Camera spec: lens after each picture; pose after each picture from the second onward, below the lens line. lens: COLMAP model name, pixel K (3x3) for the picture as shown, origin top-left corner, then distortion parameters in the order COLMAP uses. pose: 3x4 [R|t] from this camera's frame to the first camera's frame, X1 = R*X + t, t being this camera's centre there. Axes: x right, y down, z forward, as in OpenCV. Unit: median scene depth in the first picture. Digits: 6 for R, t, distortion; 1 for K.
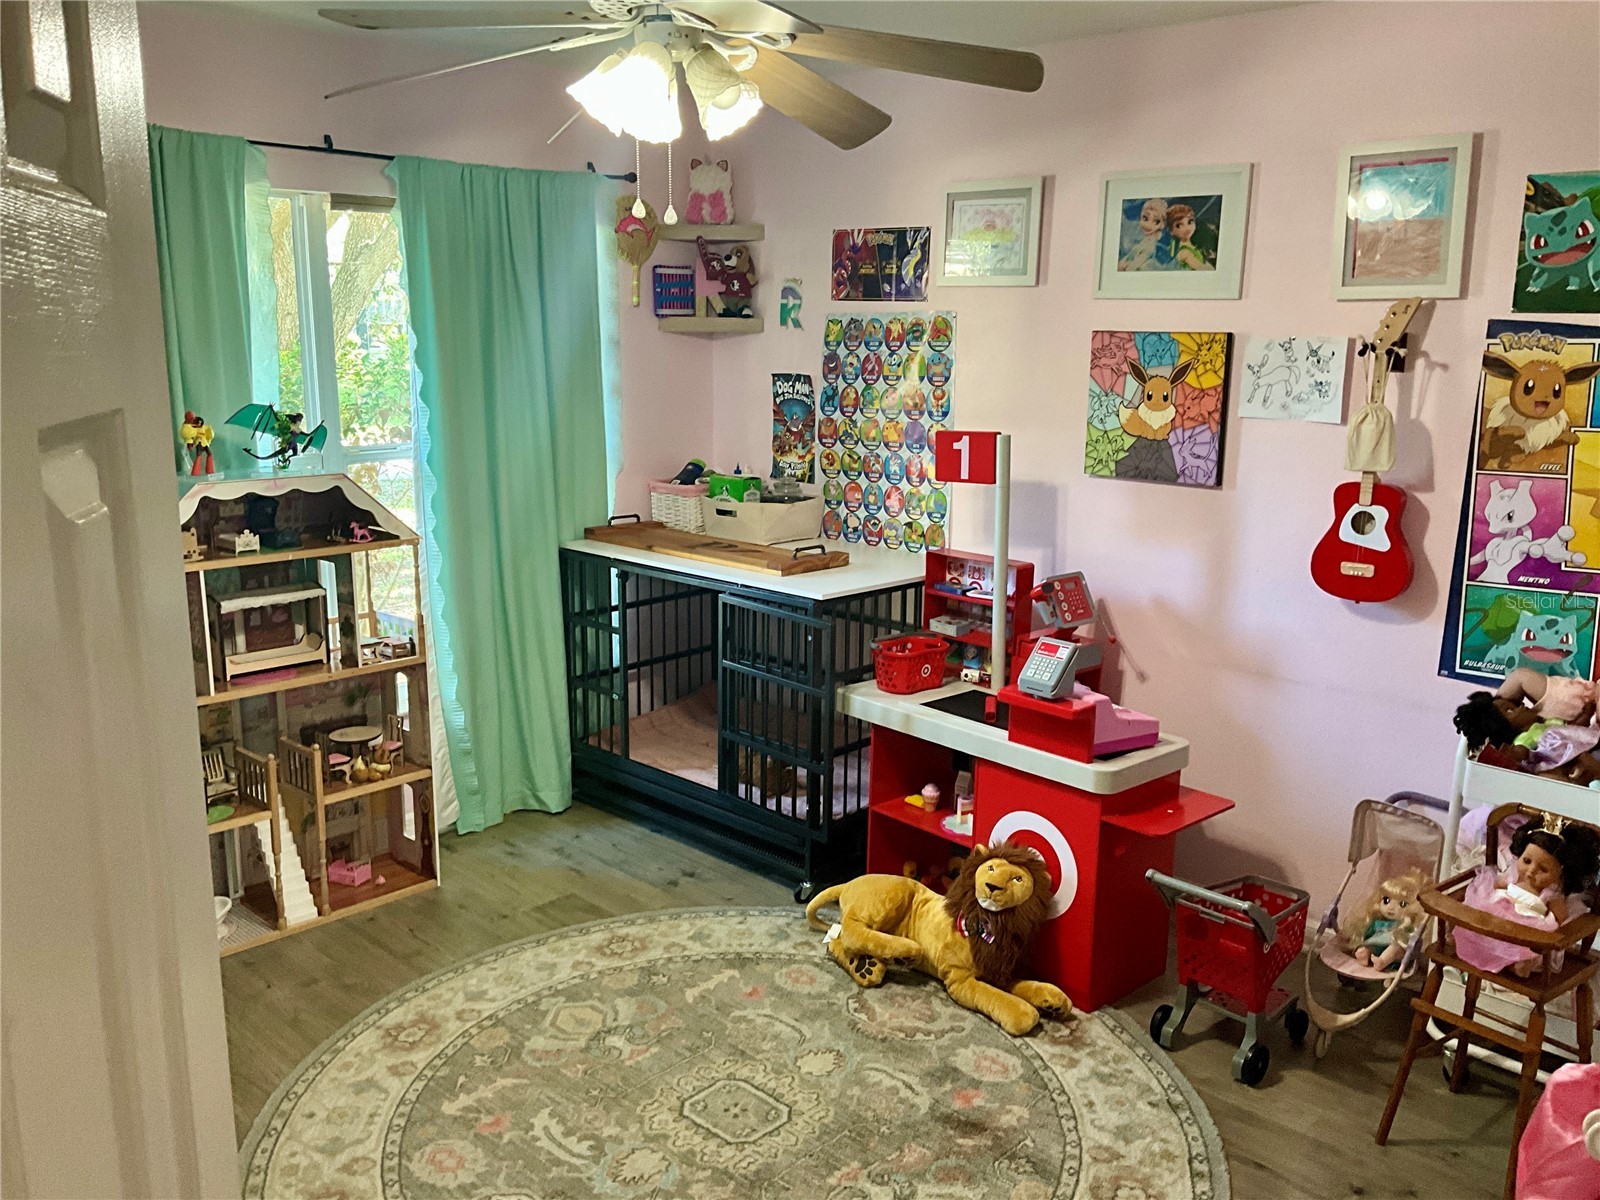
lens RADIAL K [[1309.7, 0, 792.7], [0, 1309.7, 600.6], [0, 0, 1]] dist [0.082024, -0.154637]
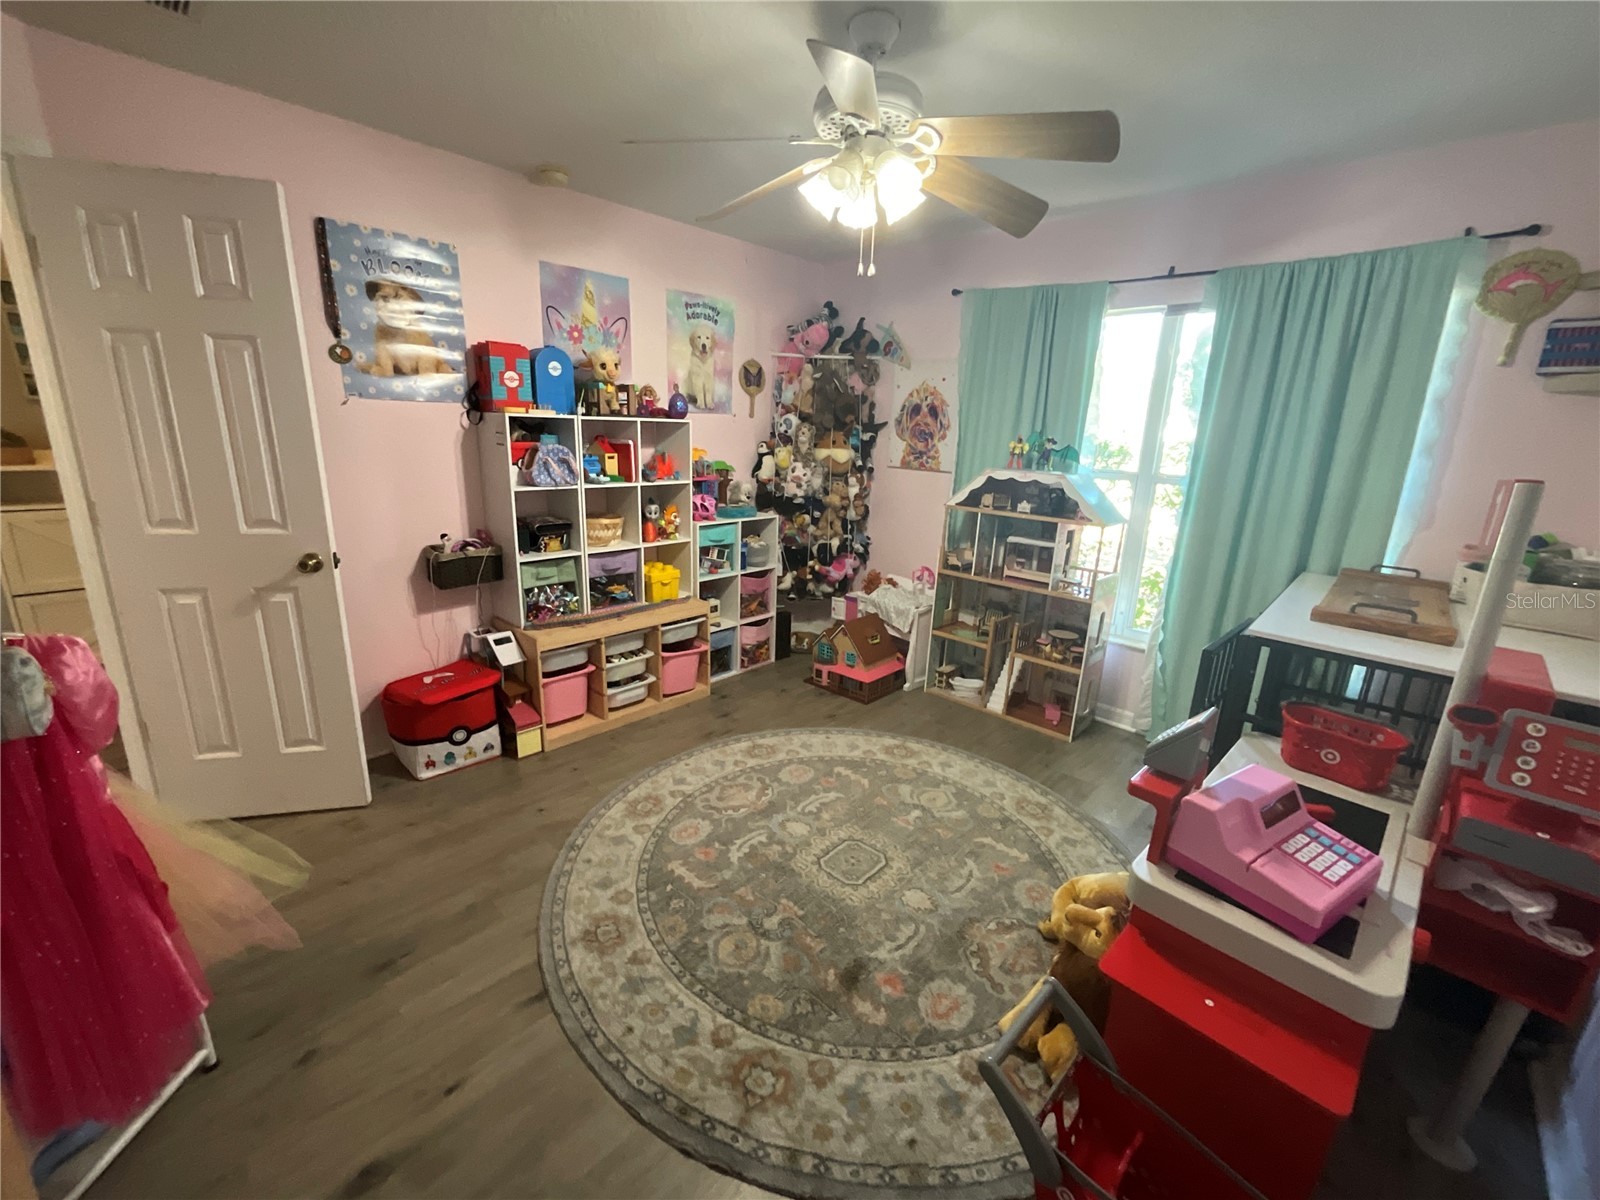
lens RADIAL K [[650.2, 0, 797.5], [0, 650.2, 602.3], [0, 0, 1]] dist [-0.004209, 0.002188]
pose [[0.013787, 0.250082, -0.968126, 0.518264], [-0.244425, 0.939688, 0.239255, -0.060902], [0.969570, 0.233336, 0.074082, 0.663433]]
